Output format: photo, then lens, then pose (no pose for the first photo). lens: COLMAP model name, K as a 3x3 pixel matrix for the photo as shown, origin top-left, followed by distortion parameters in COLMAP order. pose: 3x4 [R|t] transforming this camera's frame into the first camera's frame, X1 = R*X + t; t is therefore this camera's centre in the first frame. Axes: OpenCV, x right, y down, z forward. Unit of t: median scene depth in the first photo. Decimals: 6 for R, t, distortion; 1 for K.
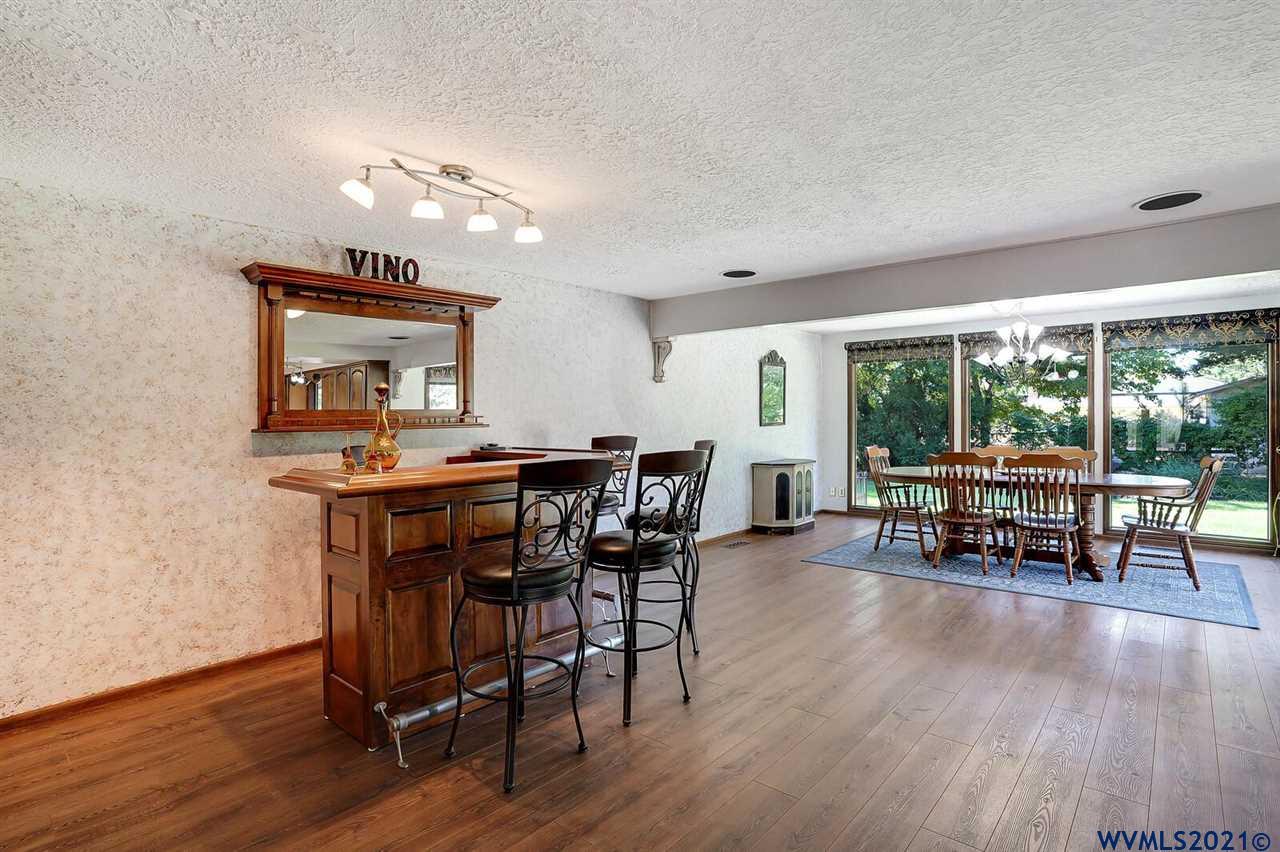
lens RADIAL K [[636.1, 0, 639.9], [0, 636.1, 414.2], [0, 0, 1]] dist [-0.070327, 0.027531]
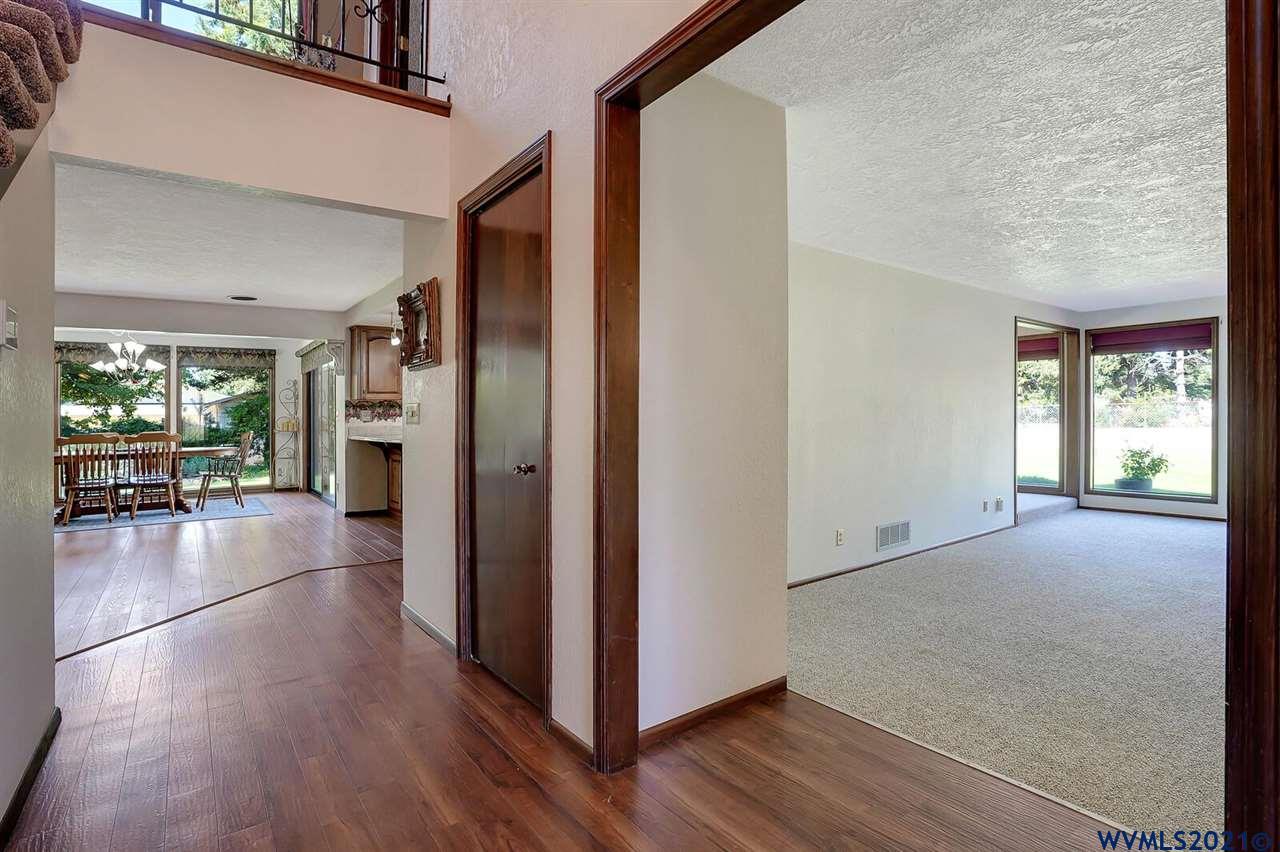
lens RADIAL K [[636.1, 0, 626.3], [0, 636.1, 408.0], [0, 0, 1]] dist [-0.070327, 0.027531]
pose [[0.223050, 0.016097, 0.974674, -0.460315], [0.012106, 0.999741, -0.019281, 0.039145], [-0.974732, 0.016100, 0.222797, -0.373819]]
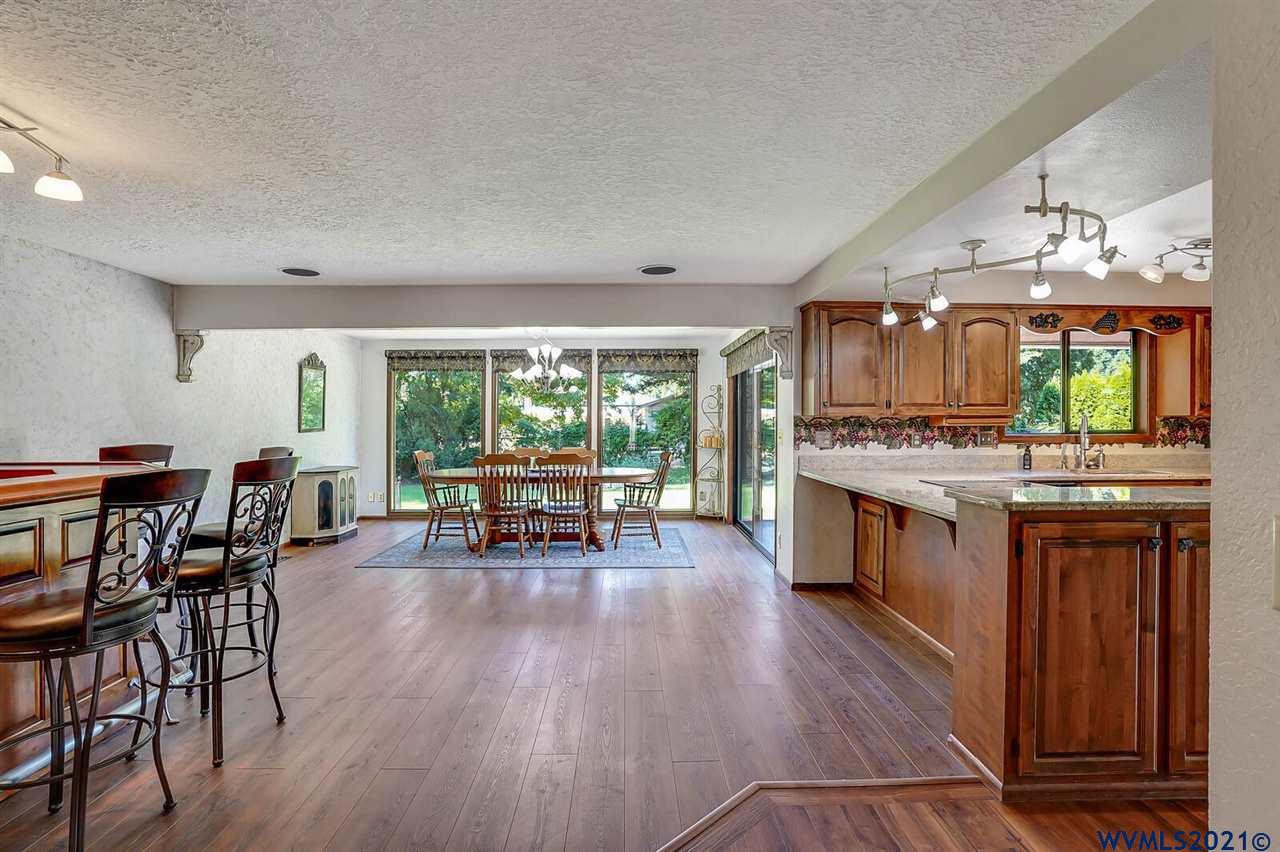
lens RADIAL K [[636.1, 0, 635.7], [0, 636.1, 423.8], [0, 0, 1]] dist [-0.070327, 0.027531]
pose [[0.737939, 0.001680, 0.674865, -0.083995], [-0.004855, 0.999984, 0.002819, 0.000949], [-0.674850, -0.005357, 0.737935, -0.022989]]
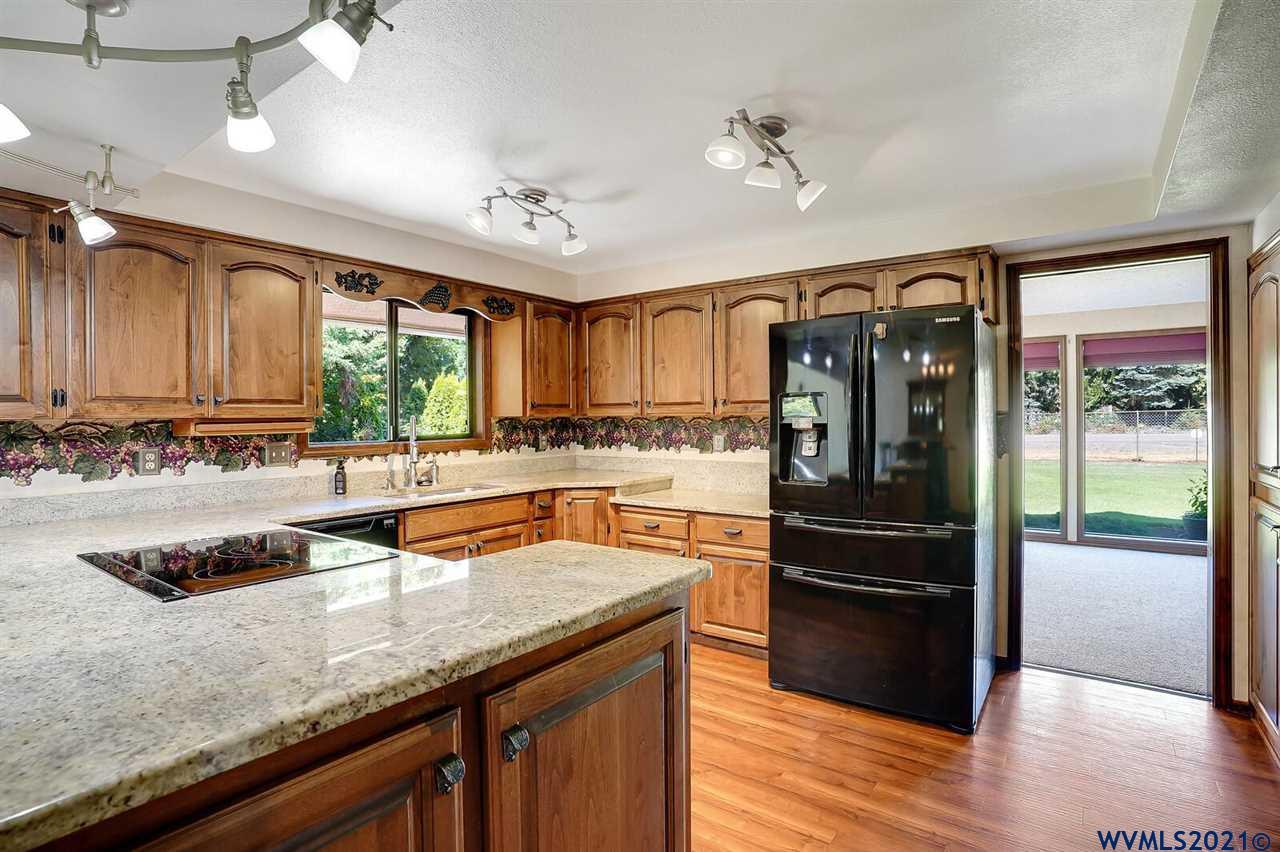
lens RADIAL K [[636.1, 0, 638.1], [0, 636.1, 424.7], [0, 0, 1]] dist [-0.070327, 0.027531]
pose [[-0.084319, -0.003481, 0.996433, 0.264768], [0.010102, 0.999940, 0.004348, -0.003589], [-0.996388, 0.010433, -0.084279, 0.007900]]
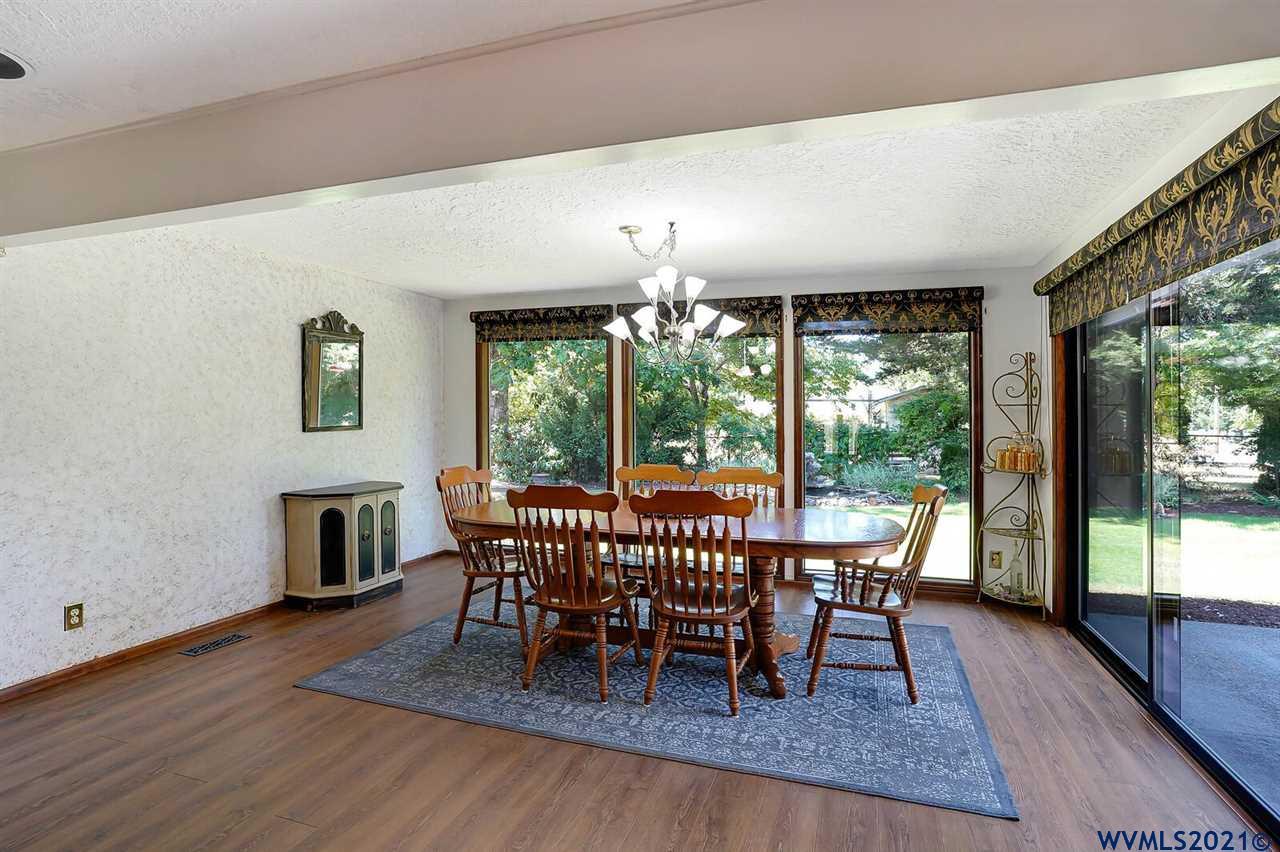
lens RADIAL K [[636.1, 0, 617.9], [0, 636.1, 382.3], [0, 0, 1]] dist [-0.070327, 0.027531]
pose [[0.938566, 0.031761, 0.343636, 0.328824], [-0.014516, 0.998508, -0.052640, -0.001759], [-0.344795, 0.044418, 0.937627, 0.405389]]
